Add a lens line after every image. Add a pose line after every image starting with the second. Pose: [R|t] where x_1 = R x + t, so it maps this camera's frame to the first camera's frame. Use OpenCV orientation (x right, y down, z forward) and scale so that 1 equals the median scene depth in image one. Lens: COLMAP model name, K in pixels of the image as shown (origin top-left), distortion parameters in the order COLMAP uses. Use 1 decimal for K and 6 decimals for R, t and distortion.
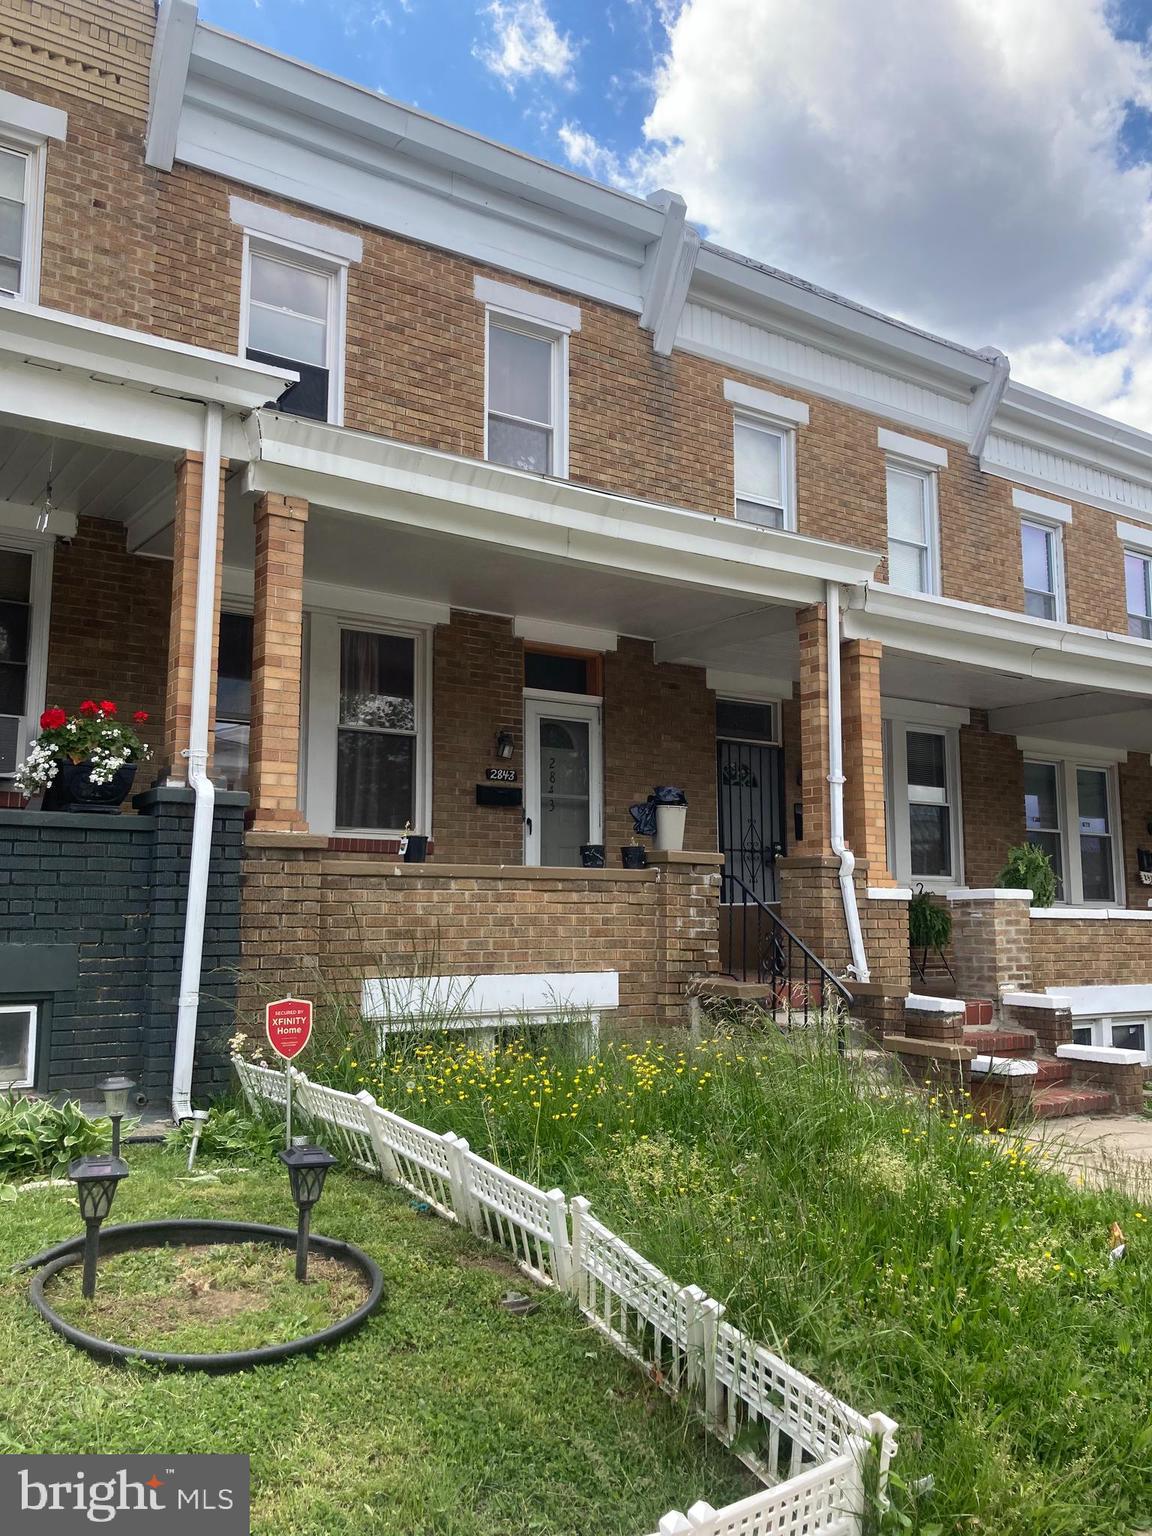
lens RADIAL K [[1259.2, 0, 558.2], [0, 1259.2, 767.1], [0, 0, 1]] dist [0.019218, -0.006478]
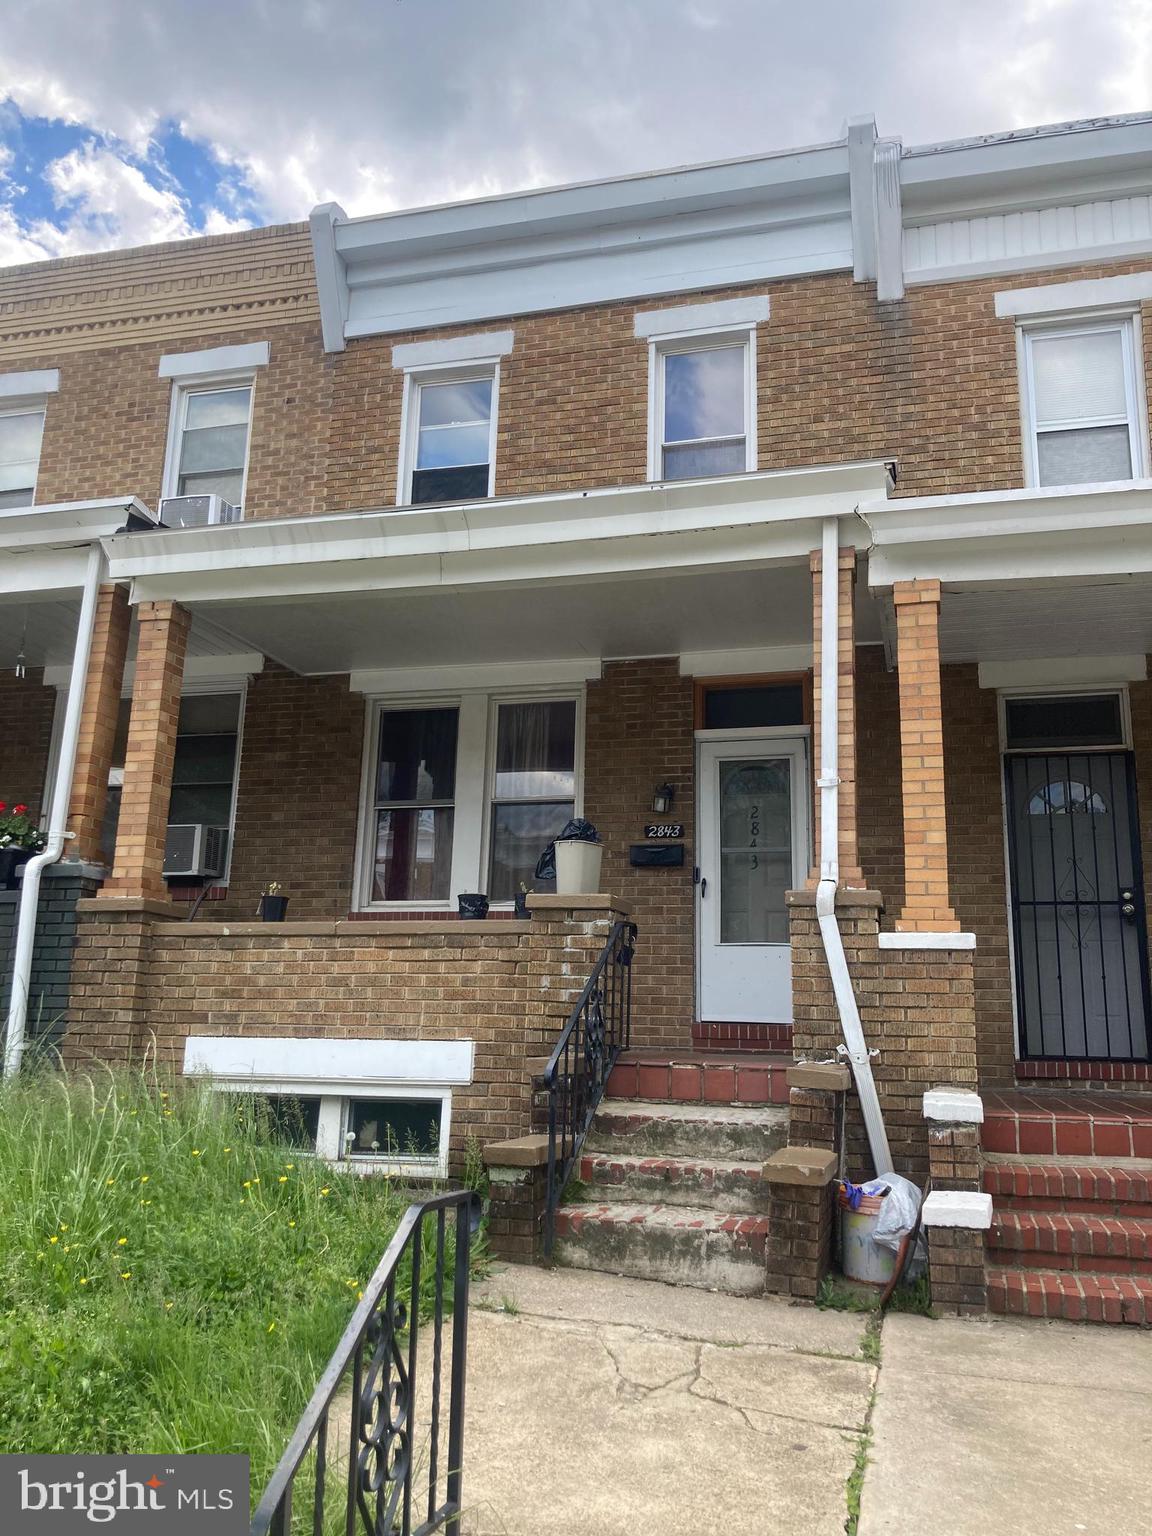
lens RADIAL K [[1253.5, 0, 599.9], [0, 1253.5, 758.4], [0, 0, 1]] dist [0.008336, -0.000718]
pose [[0.662563, -0.155736, -0.732637, 0.655344], [0.073830, 0.986961, -0.143029, 0.088133], [0.745359, 0.040675, 0.665421, 0.427115]]
